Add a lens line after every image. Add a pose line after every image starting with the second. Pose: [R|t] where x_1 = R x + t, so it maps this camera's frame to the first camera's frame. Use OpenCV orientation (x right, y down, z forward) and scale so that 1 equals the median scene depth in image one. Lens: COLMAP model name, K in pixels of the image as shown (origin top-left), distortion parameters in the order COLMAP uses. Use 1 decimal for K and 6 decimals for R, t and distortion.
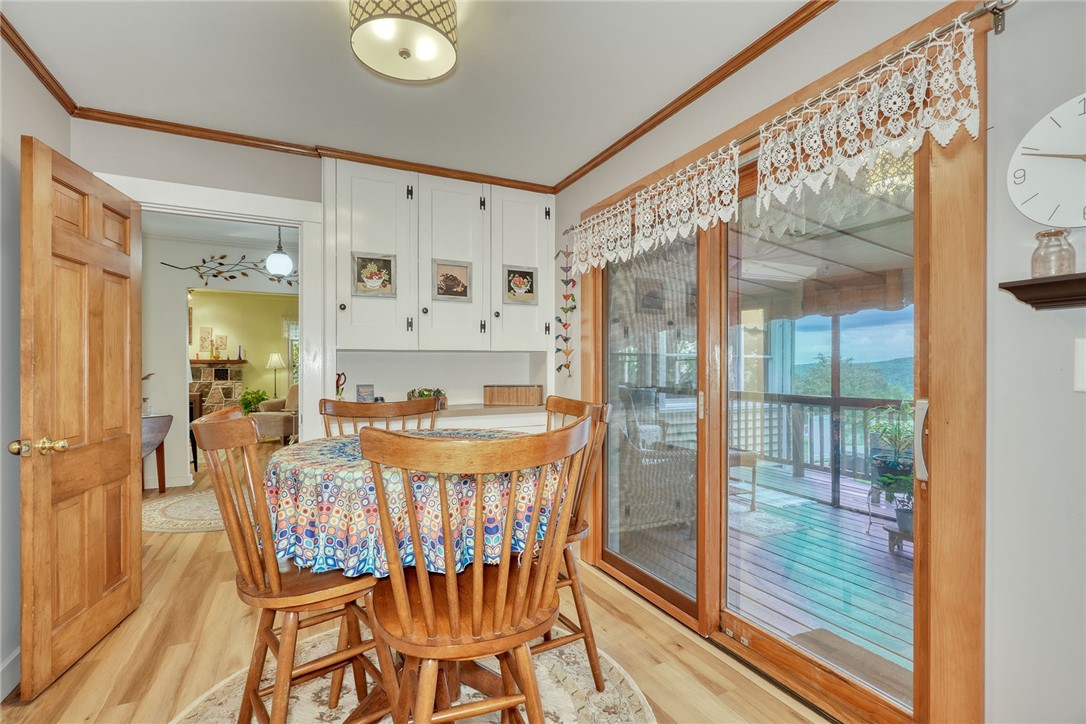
lens RADIAL K [[508.0, 0, 541.1], [0, 508.0, 370.2], [0, 0, 1]] dist [-0.002148, 0.000348]
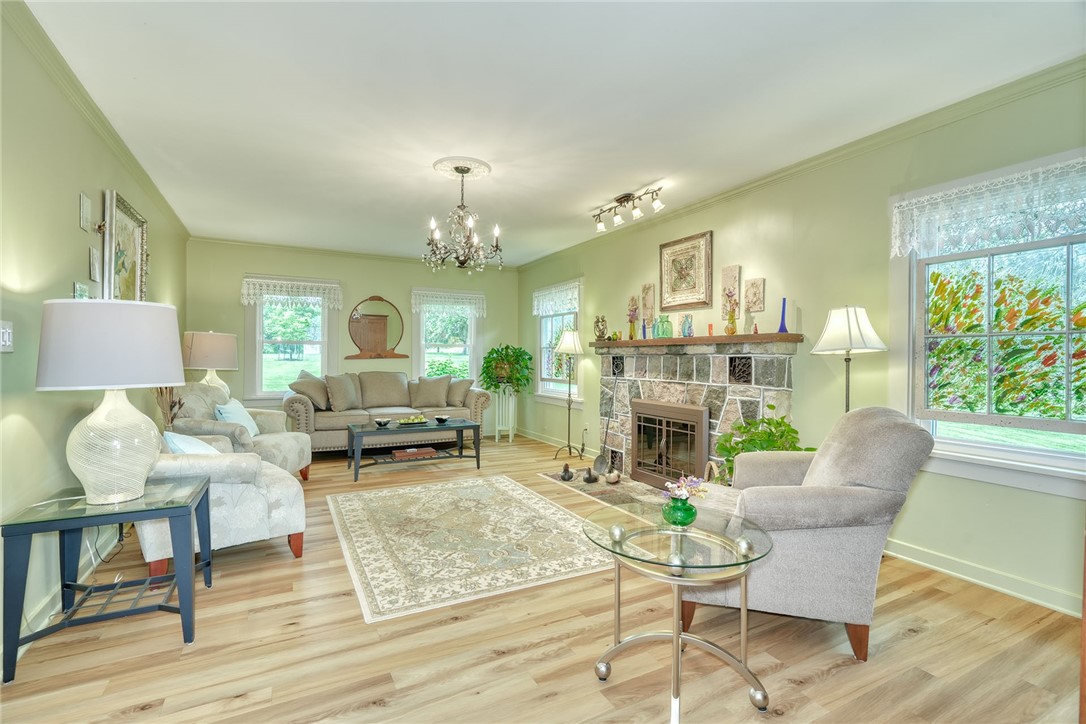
lens RADIAL K [[495.1, 0, 540.5], [0, 495.1, 361.3], [0, 0, 1]] dist [-0.000872, 0.000855]
pose [[0.024289, 0.013208, -0.999618, -0.582088], [-0.010389, 0.999862, 0.012959, -0.005178], [0.999651, 0.010071, 0.024423, 2.162238]]
